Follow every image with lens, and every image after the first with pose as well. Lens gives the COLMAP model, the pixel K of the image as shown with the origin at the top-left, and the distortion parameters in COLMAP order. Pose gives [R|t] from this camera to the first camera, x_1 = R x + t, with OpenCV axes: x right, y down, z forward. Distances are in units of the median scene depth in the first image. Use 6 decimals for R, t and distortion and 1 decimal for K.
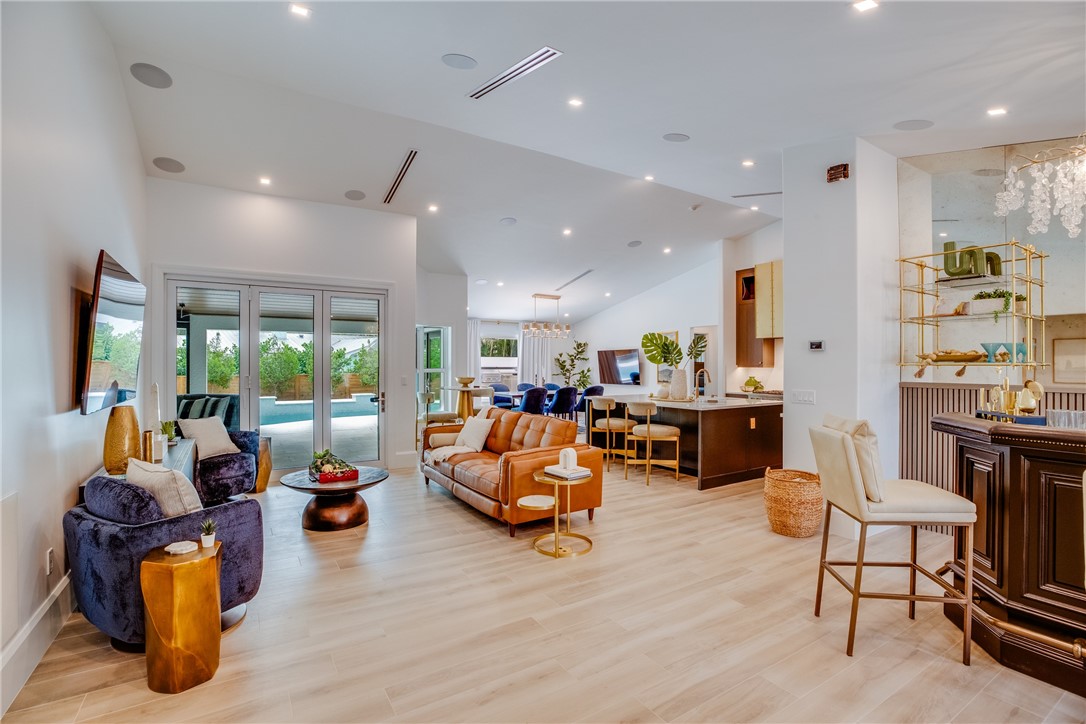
lens RADIAL K [[499.7, 0, 543.0], [0, 499.7, 362.0], [0, 0, 1]] dist [-0.036128, 0.007351]
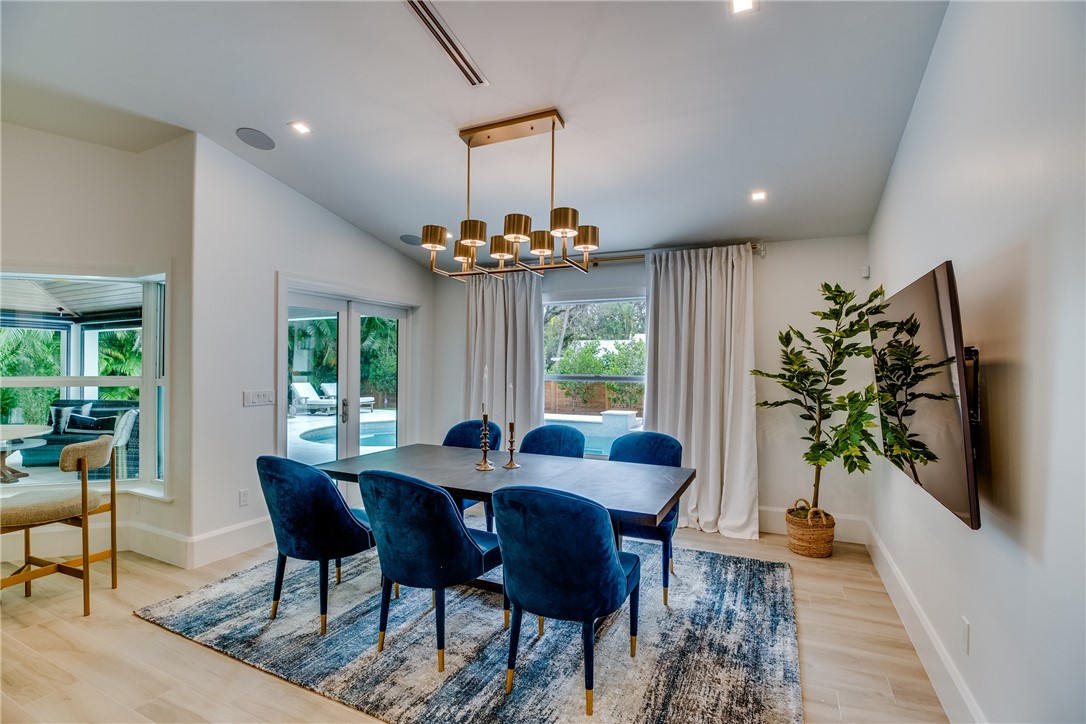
lens RADIAL K [[502.7, 0, 545.0], [0, 502.7, 362.9], [0, 0, 1]] dist [-0.035515, 0.007078]
pose [[0.542714, -0.004632, -0.839905, 0.640208], [-0.000921, 0.999981, -0.006110, 0.007103], [0.839917, 0.004089, 0.542700, 2.188198]]
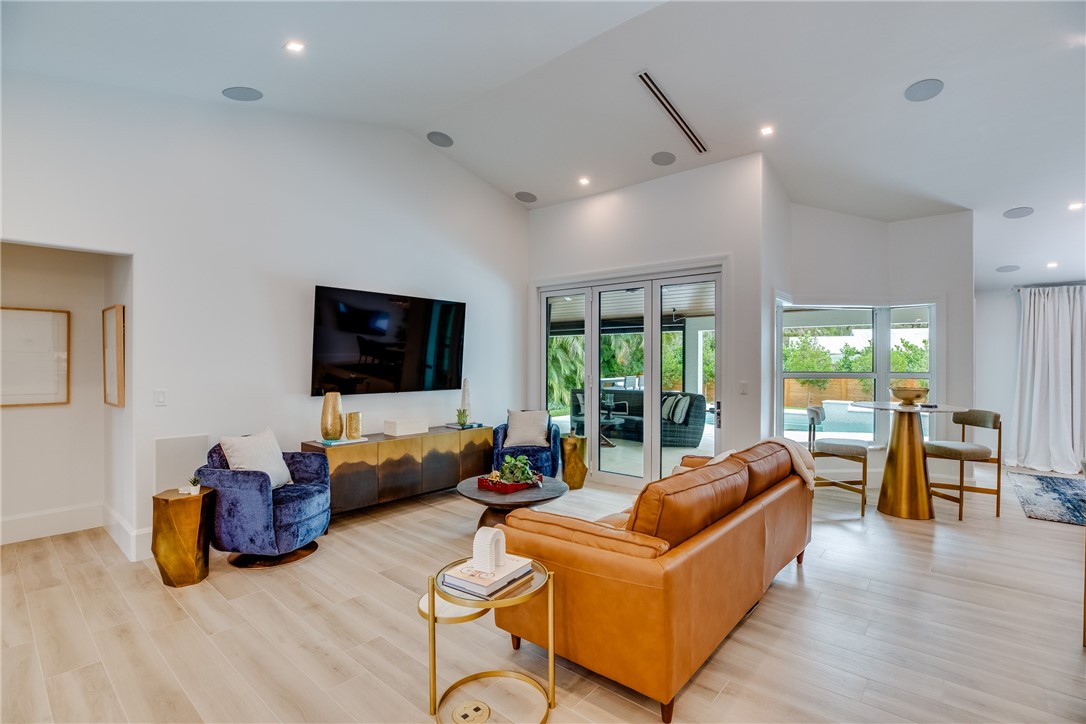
lens RADIAL K [[502.7, 0, 545.0], [0, 502.7, 362.9], [0, 0, 1]] dist [-0.035515, 0.007078]
pose [[0.302152, 0.001858, -0.953258, 0.494468], [-0.001632, 0.999998, 0.001432, 0.001262], [0.953258, 0.001123, 0.302155, 0.796422]]
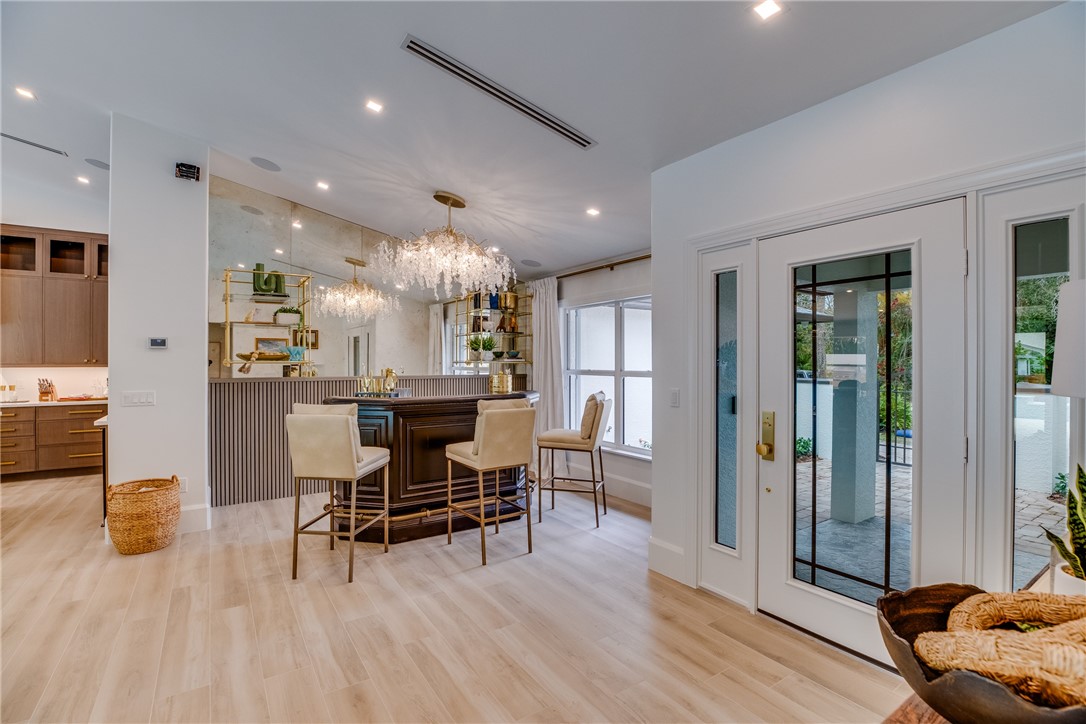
lens RADIAL K [[502.7, 0, 545.0], [0, 502.7, 362.9], [0, 0, 1]] dist [-0.035515, 0.007078]
pose [[-0.035634, -0.003955, 0.999357, -0.401766], [-0.001674, 0.999991, 0.003898, 0.000332], [-0.999364, -0.001534, -0.035640, 0.284287]]
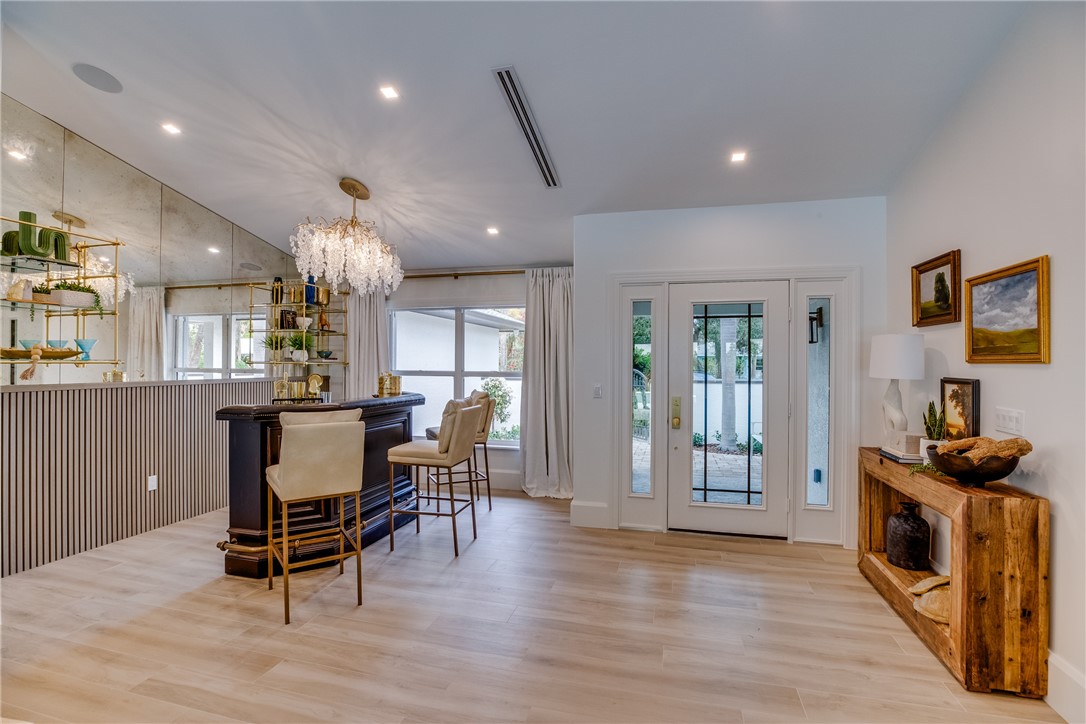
lens RADIAL K [[502.7, 0, 545.0], [0, 502.7, 362.9], [0, 0, 1]] dist [-0.035515, 0.007078]
pose [[-0.686524, -0.003717, 0.727097, -0.313370], [-0.006814, 0.999976, -0.001322, 0.001581], [-0.727075, -0.005862, -0.686533, 0.824548]]
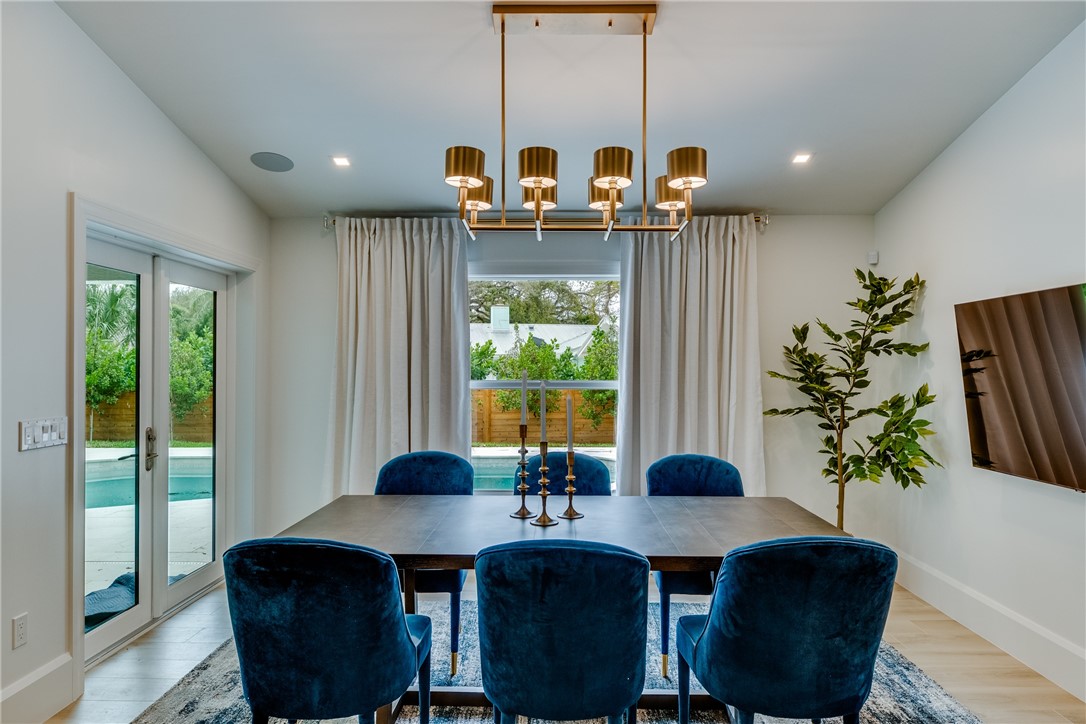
lens RADIAL K [[682.8, 0, 542.0], [0, 682.8, 365.7], [0, 0, 1]] dist [-0.000497, -0.001928]
pose [[0.836722, -0.004404, -0.547610, 0.349579], [0.004848, 0.999988, -0.000635, 0.004909], [0.547606, -0.002123, 0.836734, 1.964800]]
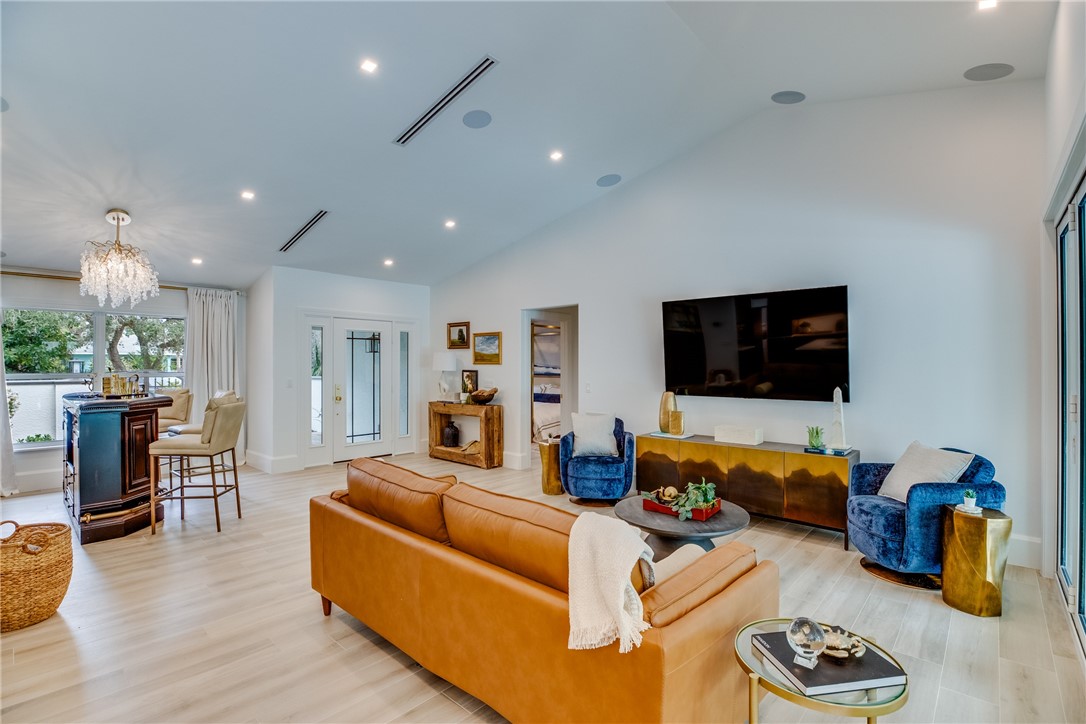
lens RADIAL K [[502.7, 0, 545.0], [0, 502.7, 362.9], [0, 0, 1]] dist [-0.035515, 0.007078]
pose [[-0.962261, -0.002979, -0.272111, 0.003908], [-0.001647, 0.999986, -0.005126, 0.001227], [0.272122, -0.004485, -0.962252, 1.743266]]
